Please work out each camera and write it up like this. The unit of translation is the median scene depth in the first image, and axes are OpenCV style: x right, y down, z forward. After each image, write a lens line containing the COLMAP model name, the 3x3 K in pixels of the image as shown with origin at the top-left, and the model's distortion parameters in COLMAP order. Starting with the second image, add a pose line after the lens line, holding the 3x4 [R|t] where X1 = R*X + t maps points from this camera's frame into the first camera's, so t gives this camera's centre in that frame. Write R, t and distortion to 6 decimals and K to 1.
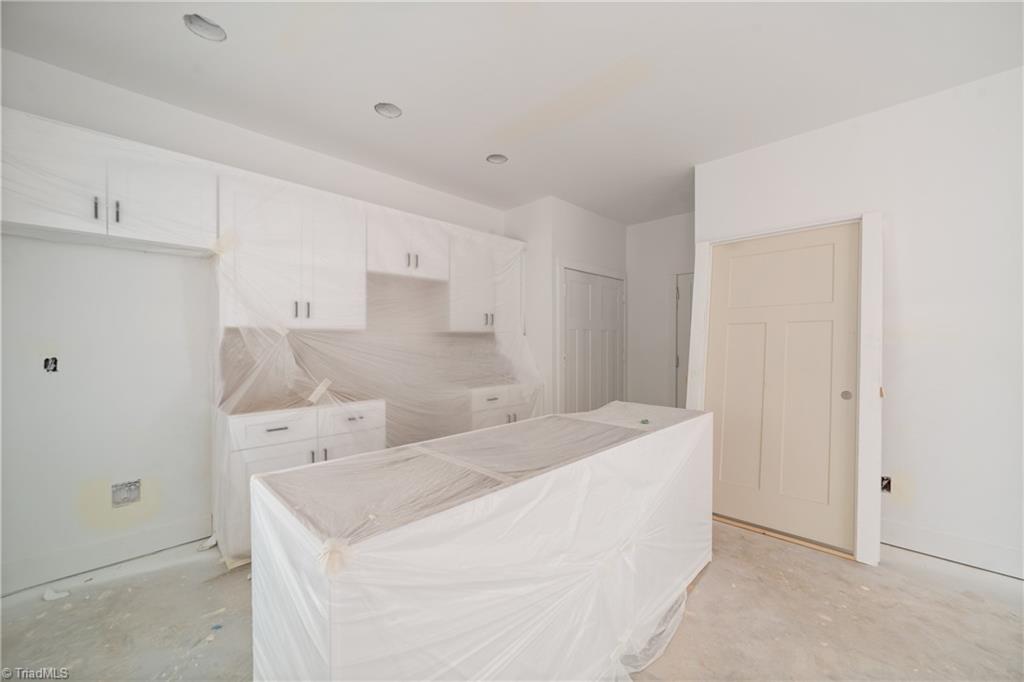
lens RADIAL K [[397.9, 0, 517.8], [0, 397.9, 342.6], [0, 0, 1]] dist [-0.000562, 0.000060]
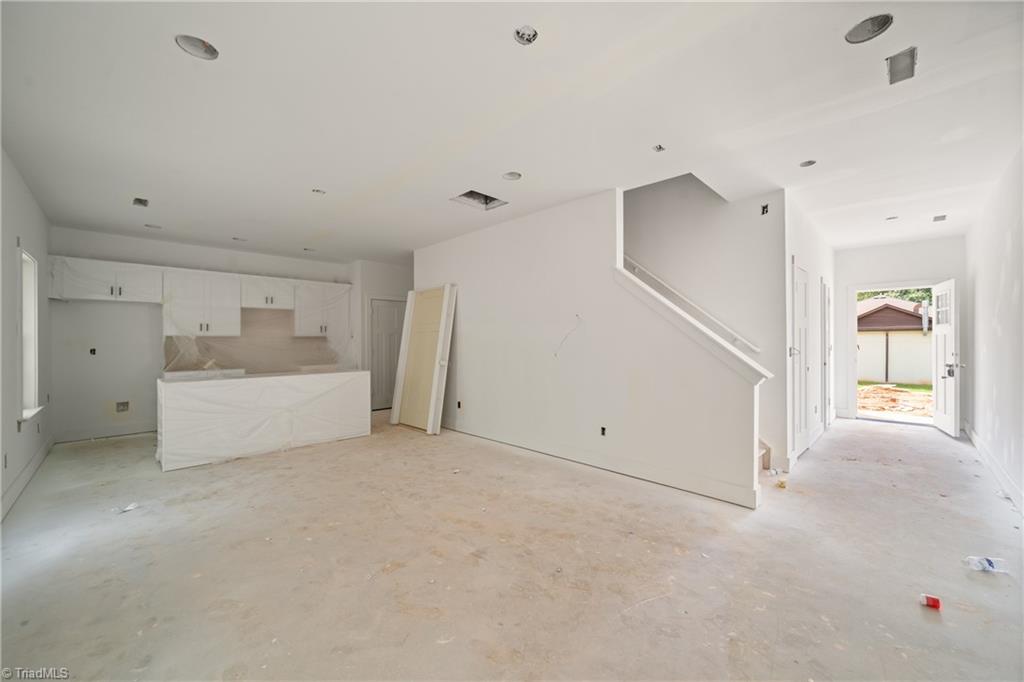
lens RADIAL K [[394.0, 0, 513.8], [0, 394.0, 333.8], [0, 0, 1]] dist [-0.000477, 0.000006]
pose [[0.999885, -0.006209, -0.013867, 1.244656], [0.005895, 0.999728, -0.022544, 0.013009], [0.014003, 0.022460, 0.999650, -1.190246]]
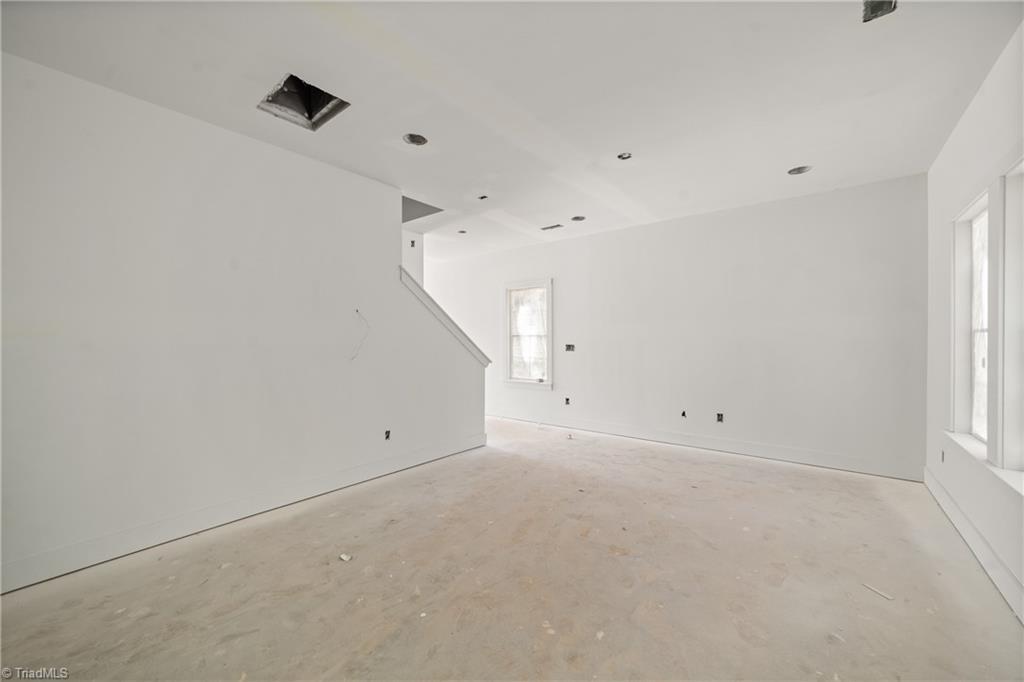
lens RADIAL K [[397.9, 0, 517.8], [0, 397.9, 342.6], [0, 0, 1]] dist [-0.000562, 0.000060]
pose [[-0.109256, -0.009764, 0.993966, -1.296296], [0.005886, 0.999928, 0.010470, -0.009753], [-0.993996, 0.006995, -0.109191, 1.400429]]
